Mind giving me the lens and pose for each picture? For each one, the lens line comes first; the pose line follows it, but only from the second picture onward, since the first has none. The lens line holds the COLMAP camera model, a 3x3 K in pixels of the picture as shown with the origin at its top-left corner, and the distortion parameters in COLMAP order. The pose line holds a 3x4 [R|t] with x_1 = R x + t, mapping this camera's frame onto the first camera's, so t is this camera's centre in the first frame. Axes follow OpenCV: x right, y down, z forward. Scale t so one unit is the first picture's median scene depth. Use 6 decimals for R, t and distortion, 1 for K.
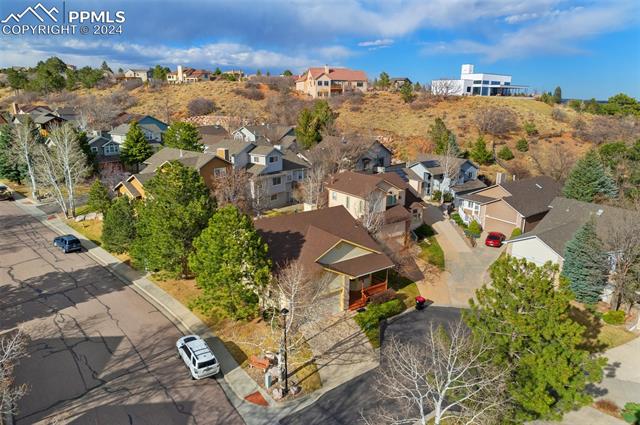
lens RADIAL K [[409.6, 0, 320.0], [0, 409.6, 212.5], [0, 0, 1]] dist [-0.073418, 0.055142]
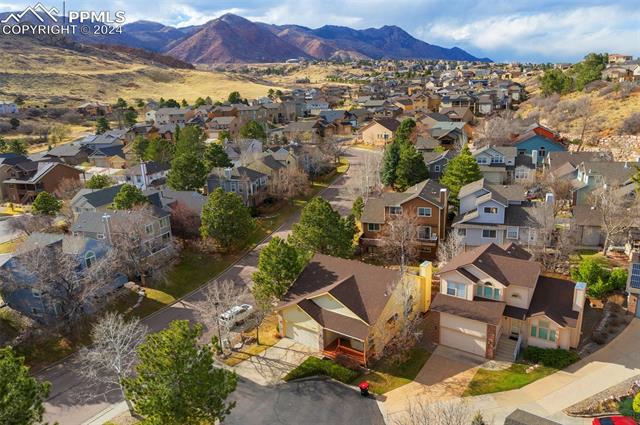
lens RADIAL K [[443.2, 0, 320.0], [0, 443.2, 212.5], [0, 0, 1]] dist [-0.043949, 0.003597]
pose [[0.311107, 0.222842, -0.923880, 0.685671], [-0.203311, 0.965222, 0.164351, -0.210849], [0.928373, 0.136704, 0.345594, 0.304262]]
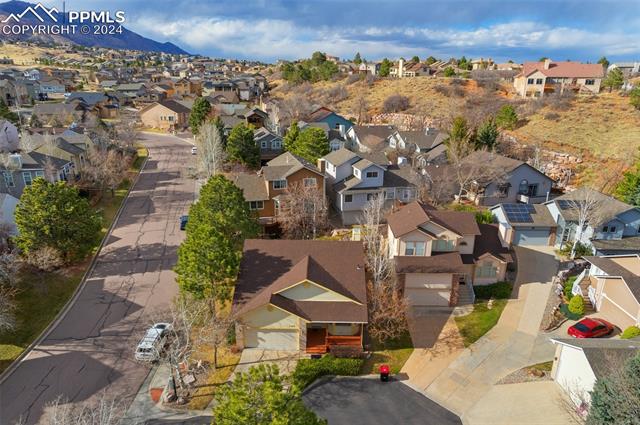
lens RADIAL K [[409.6, 0, 320.0], [0, 409.6, 212.5], [0, 0, 1]] dist [-0.073418, 0.055142]
pose [[0.806523, 0.179153, -0.563404, 0.353353], [-0.157781, 0.983642, 0.086916, -0.106789], [0.569759, 0.018795, 0.821597, 0.129828]]
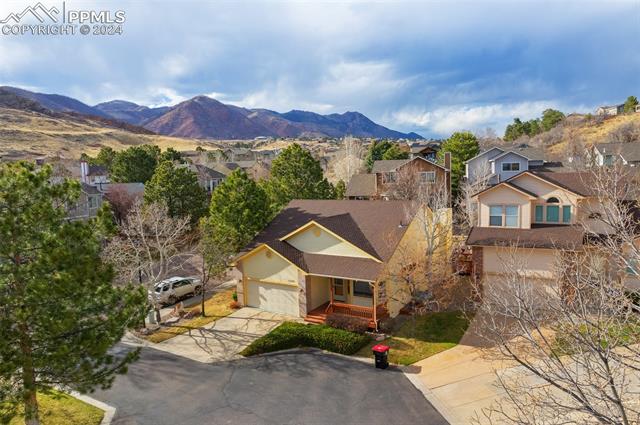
lens RADIAL K [[434.4, 0, 320.0], [0, 434.4, 212.5], [0, 0, 1]] dist [-0.061819, 0.040215]
pose [[0.382824, 0.067293, -0.921367, 0.472513], [-0.210443, 0.977474, -0.016048, 0.035300], [0.899533, 0.200039, 0.388362, 0.411816]]
